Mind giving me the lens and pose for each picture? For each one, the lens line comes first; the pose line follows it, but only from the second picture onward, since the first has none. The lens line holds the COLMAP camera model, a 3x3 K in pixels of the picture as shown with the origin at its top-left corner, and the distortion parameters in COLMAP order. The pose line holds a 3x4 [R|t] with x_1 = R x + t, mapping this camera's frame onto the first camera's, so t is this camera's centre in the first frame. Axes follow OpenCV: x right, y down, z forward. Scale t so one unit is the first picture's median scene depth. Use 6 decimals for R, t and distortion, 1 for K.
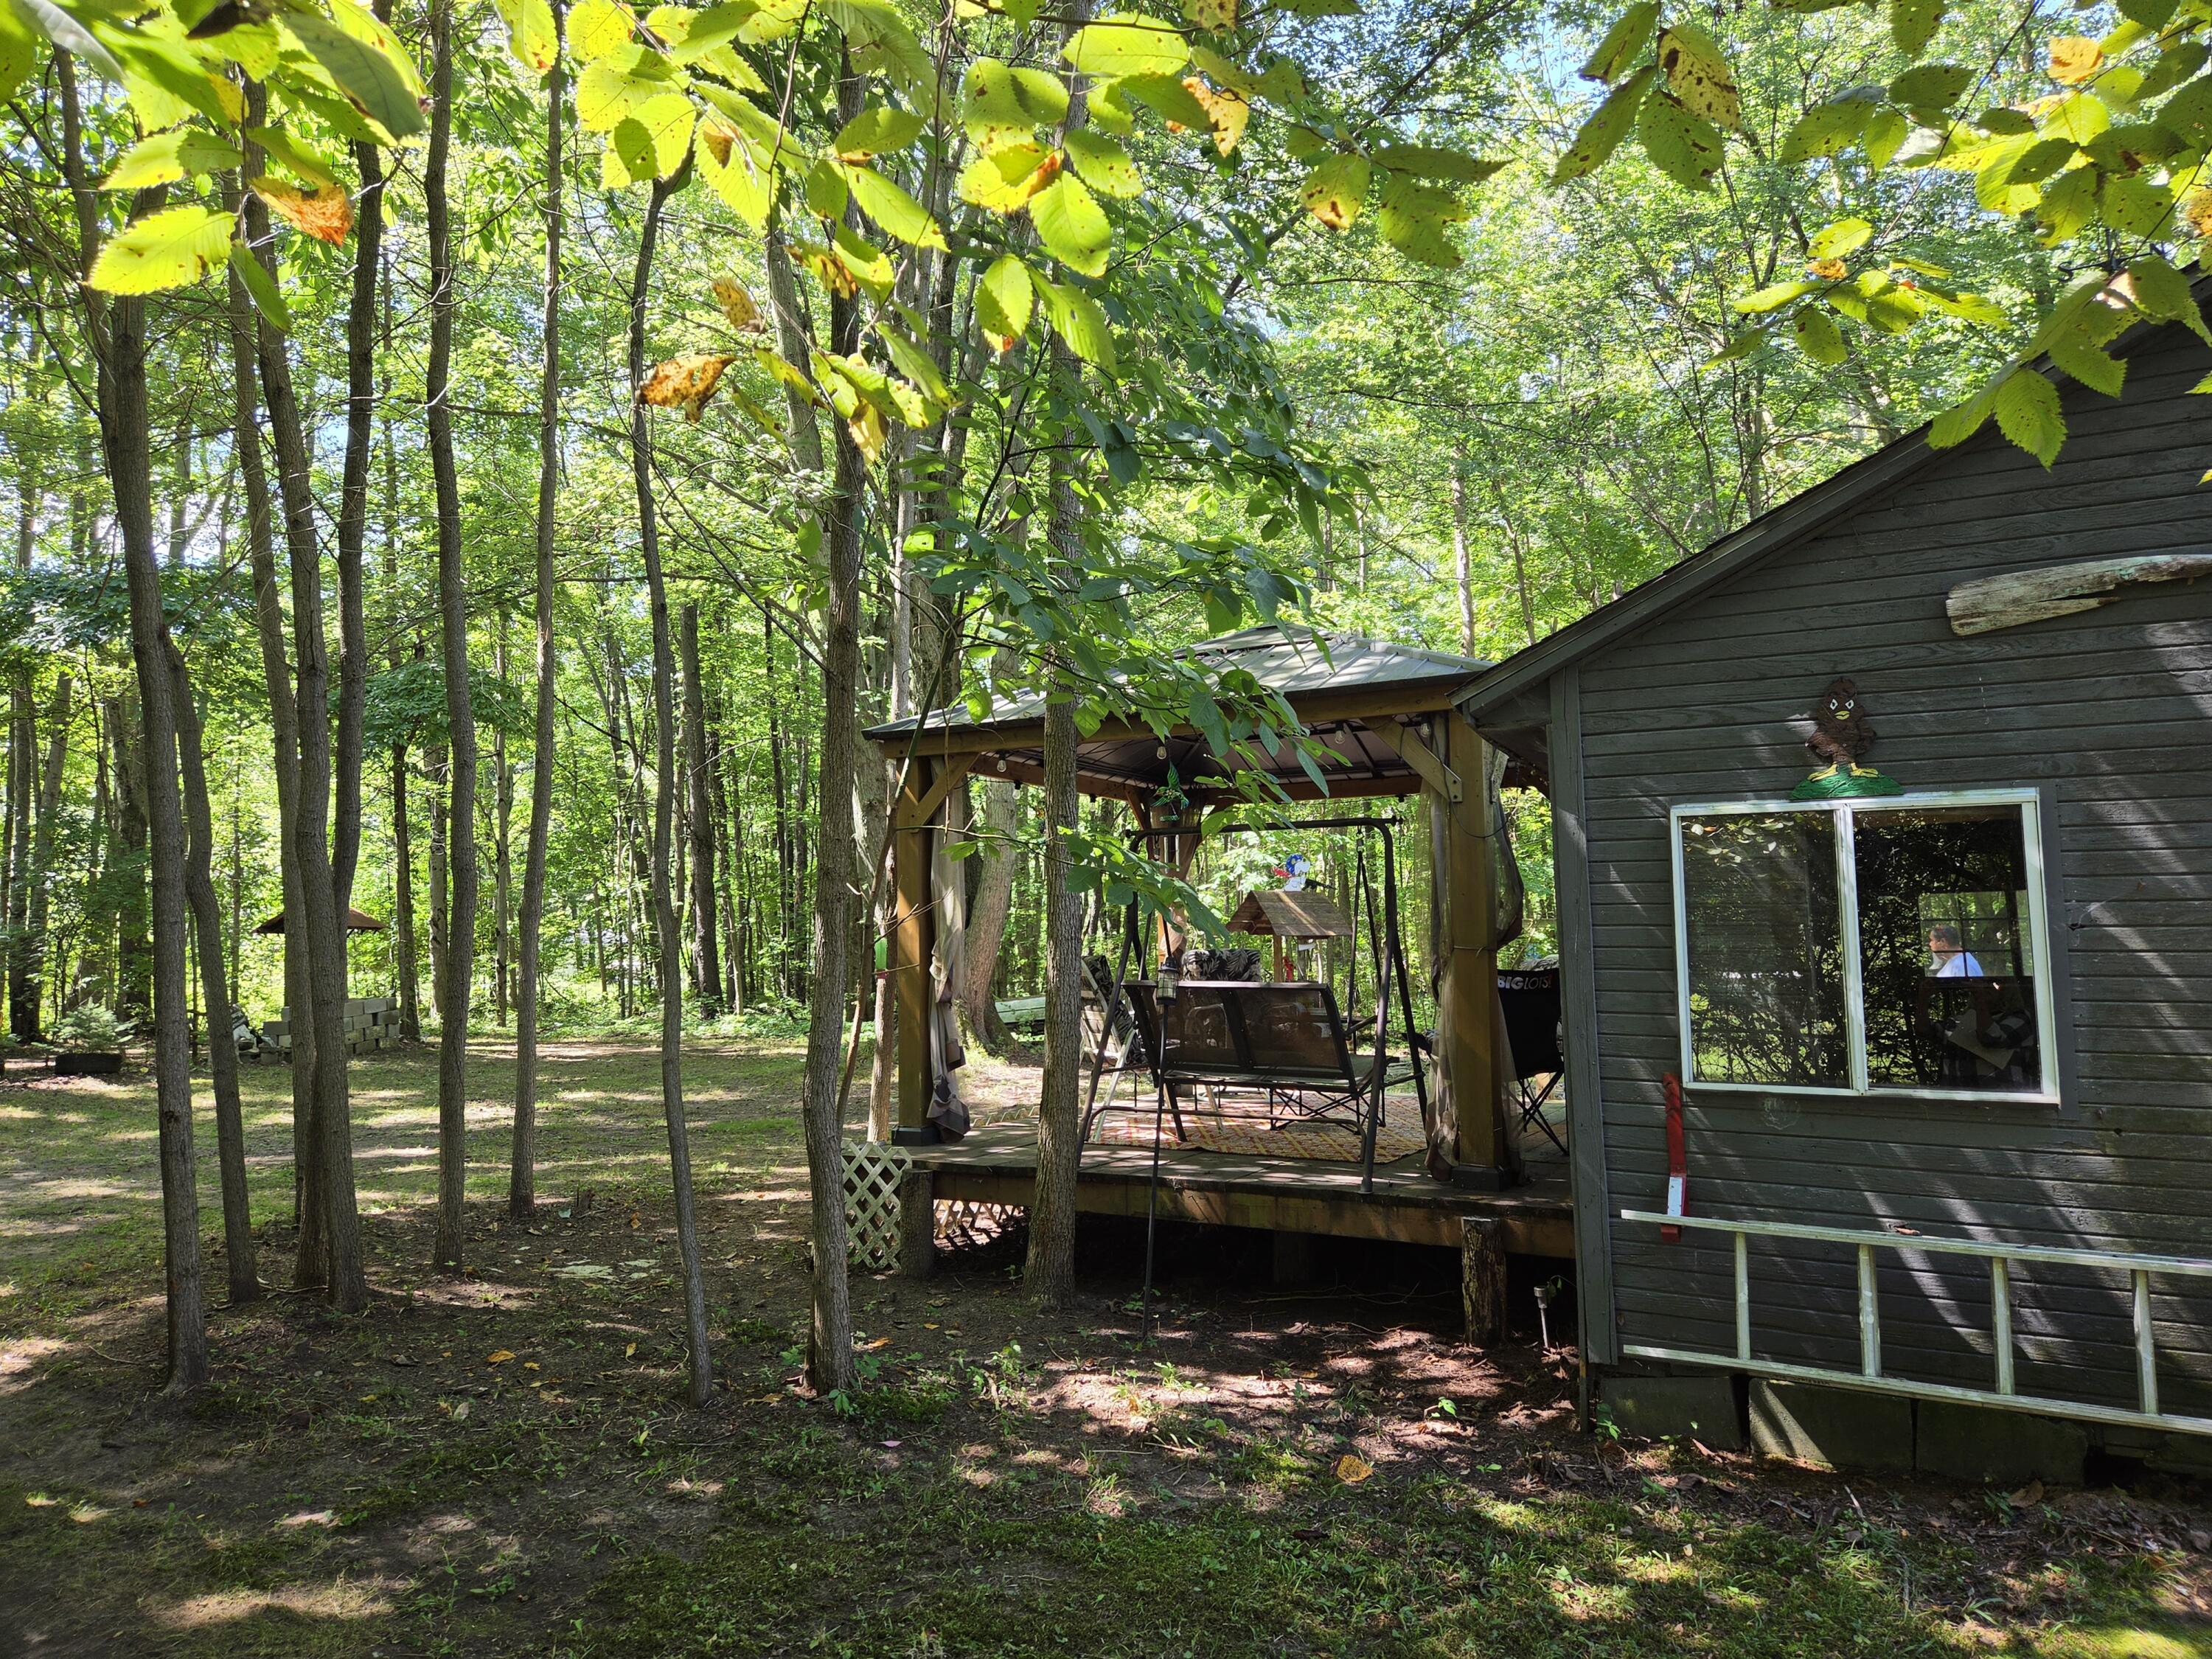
lens RADIAL K [[1512.8, 0, 1107.7], [0, 1512.8, 786.2], [0, 0, 1]] dist [0.069192, -0.001078]
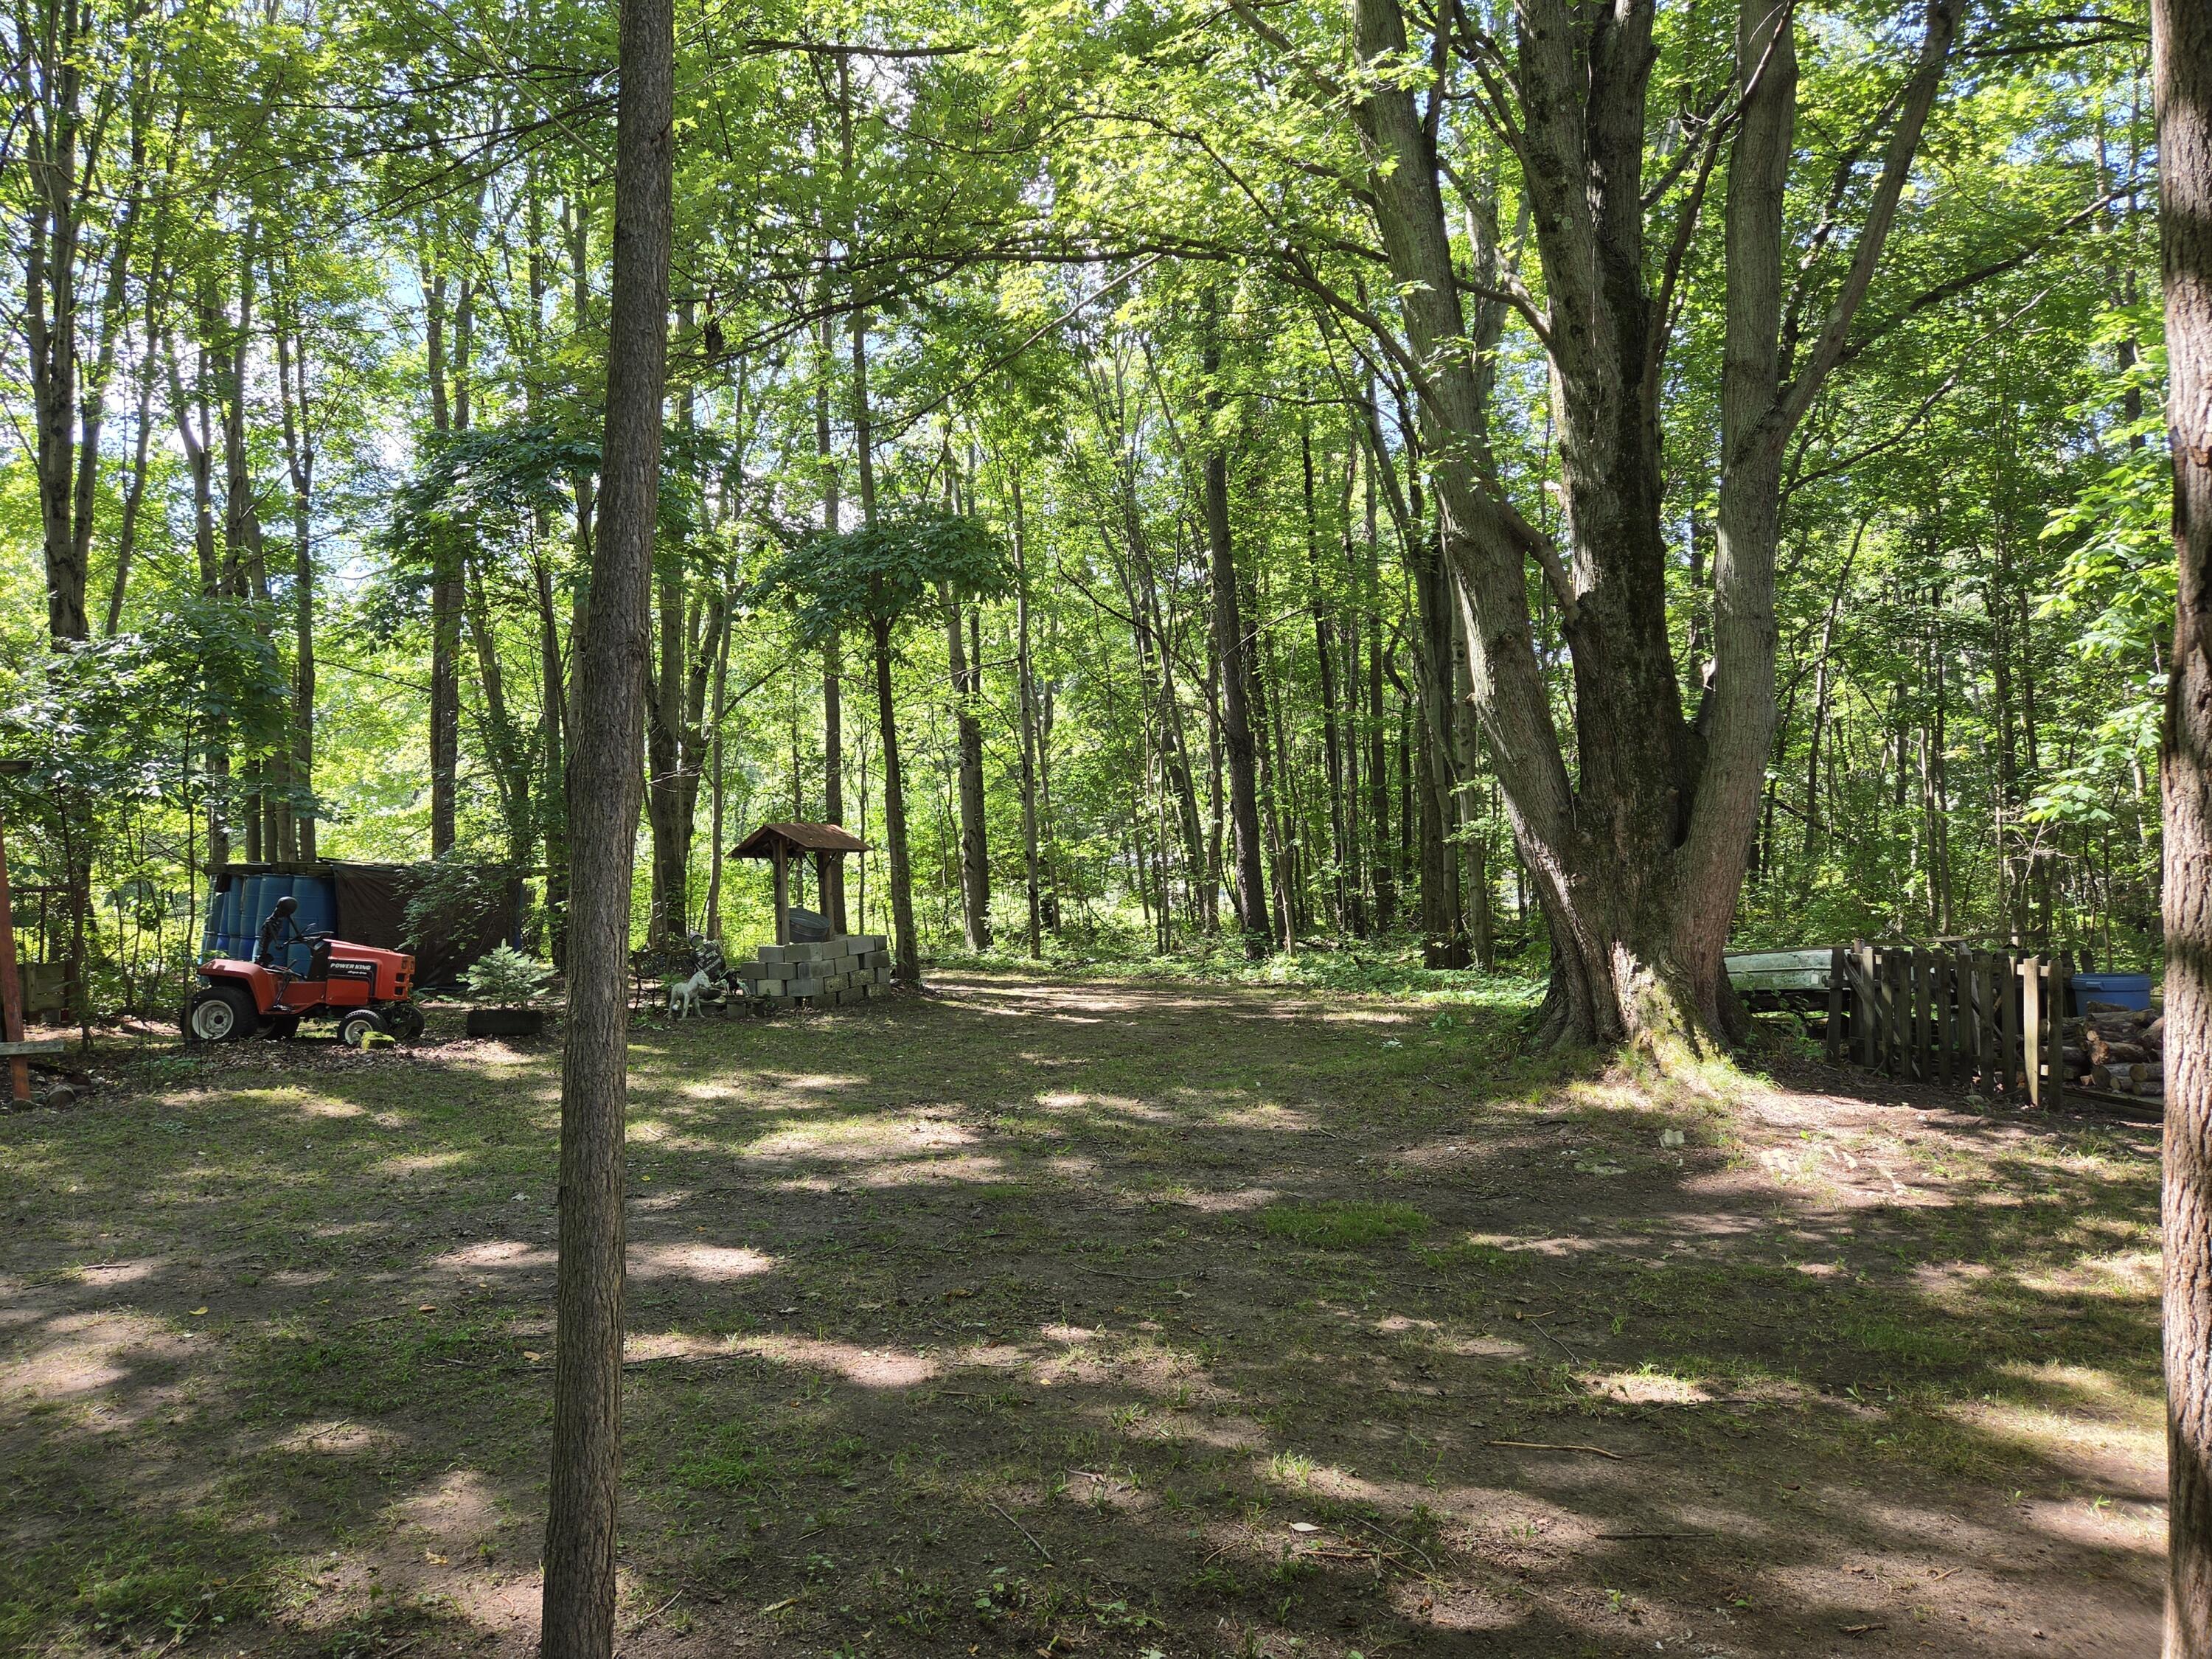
lens RADIAL K [[1483.7, 0, 1106.0], [0, 1483.7, 829.5], [0, 0, 1]] dist [-0.000707, -0.002965]
pose [[0.937556, -0.014103, -0.347548, -0.056149], [0.041343, 0.996613, 0.071086, 0.021786], [0.345369, -0.081015, 0.934964, 0.220834]]
